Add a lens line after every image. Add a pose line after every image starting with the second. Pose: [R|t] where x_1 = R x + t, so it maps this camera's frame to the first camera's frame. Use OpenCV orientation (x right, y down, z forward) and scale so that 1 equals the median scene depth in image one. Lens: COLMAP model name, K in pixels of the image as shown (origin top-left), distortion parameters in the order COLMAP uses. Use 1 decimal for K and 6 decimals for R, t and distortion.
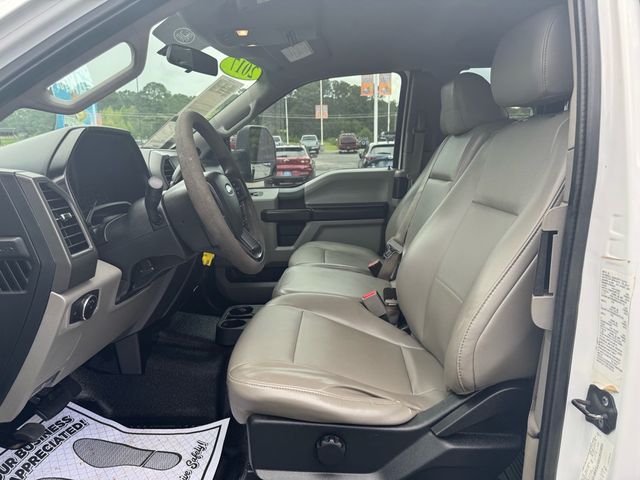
lens RADIAL K [[446.9, 0, 320.7], [0, 446.9, 248.6], [0, 0, 1]] dist [0.059003, -0.078510]
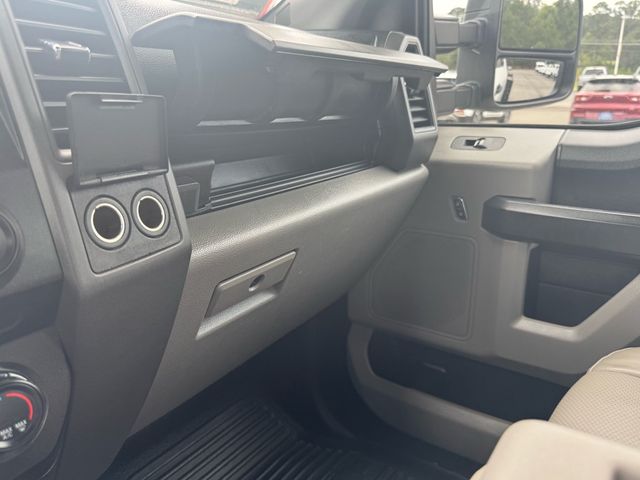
lens RADIAL K [[494.1, 0, 321.4], [0, 494.1, 239.9], [0, 0, 1]] dist [0.046582, -0.085505]
pose [[0.834330, 0.180193, -0.520984, -0.045742], [-0.135072, 0.983083, 0.123708, -0.089755], [0.534462, -0.032843, 0.844554, 0.690734]]
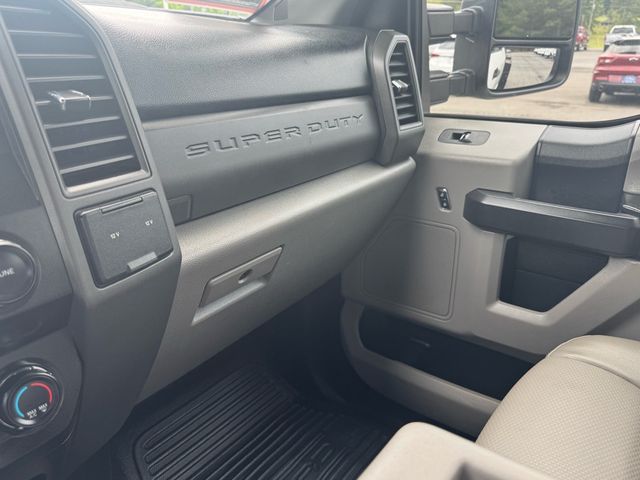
lens RADIAL K [[490.7, 0, 319.6], [0, 490.7, 244.0], [0, 0, 1]] dist [0.047127, -0.081491]
pose [[0.813639, 0.237796, -0.530514, -0.019258], [-0.143634, 0.966456, 0.212913, -0.117242], [0.563348, -0.097034, 0.820502, 0.677959]]
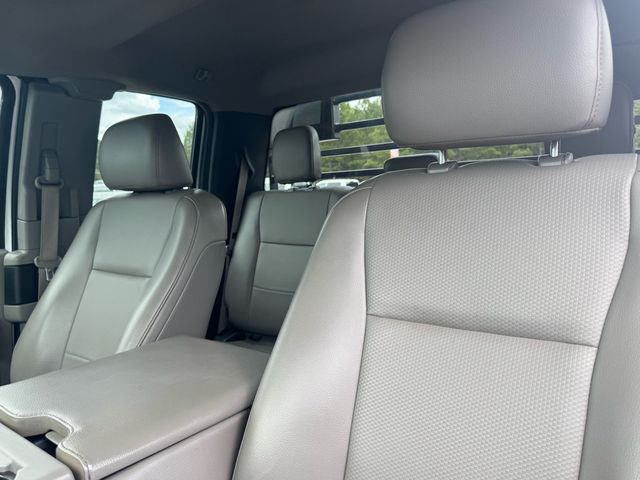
lens RADIAL K [[494.1, 0, 321.4], [0, 494.1, 239.9], [0, 0, 1]] dist [0.046582, -0.085505]
pose [[0.593606, -0.072052, 0.801523, -0.083204], [0.189763, 0.980431, -0.052403, -0.089593], [-0.782062, 0.183206, 0.595663, 0.359288]]
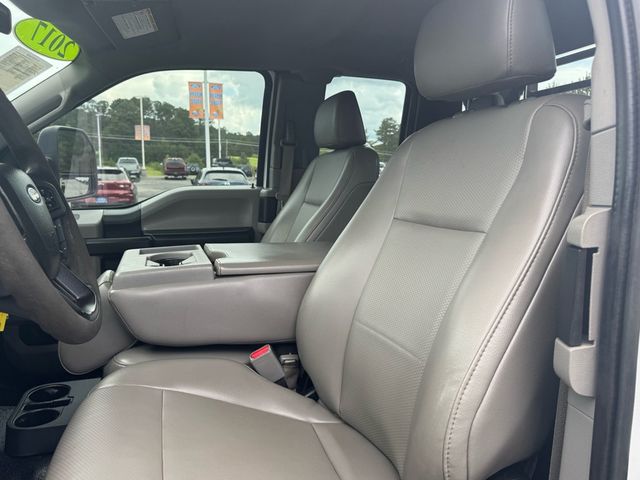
lens RADIAL K [[481.0, 0, 320.0], [0, 481.0, 240.0], [0, 0, 1]] dist [0.064018, -0.082186]
pose [[0.938773, -0.013358, 0.344277, -0.038086], [0.044408, 0.995604, -0.082462, -0.002820], [-0.341662, 0.092702, 0.935240, 0.145354]]
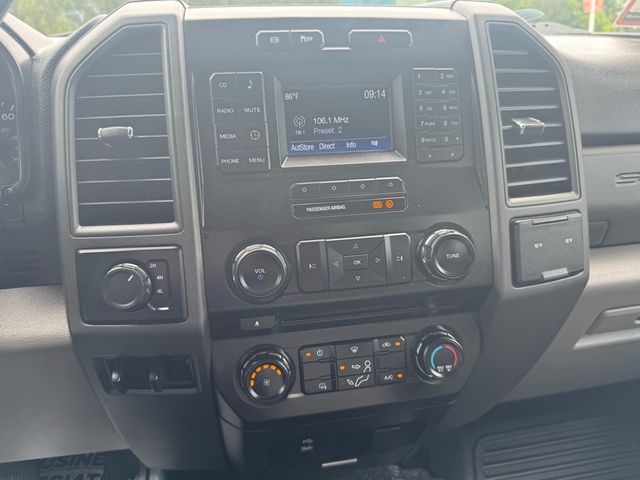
lens RADIAL K [[494.1, 0, 321.4], [0, 494.1, 239.9], [0, 0, 1]] dist [0.046582, -0.085505]
pose [[0.214018, 0.334836, -0.917650, -0.007809], [-0.190164, 0.935725, 0.297081, -0.117415], [0.958141, 0.110924, 0.263935, 0.644334]]
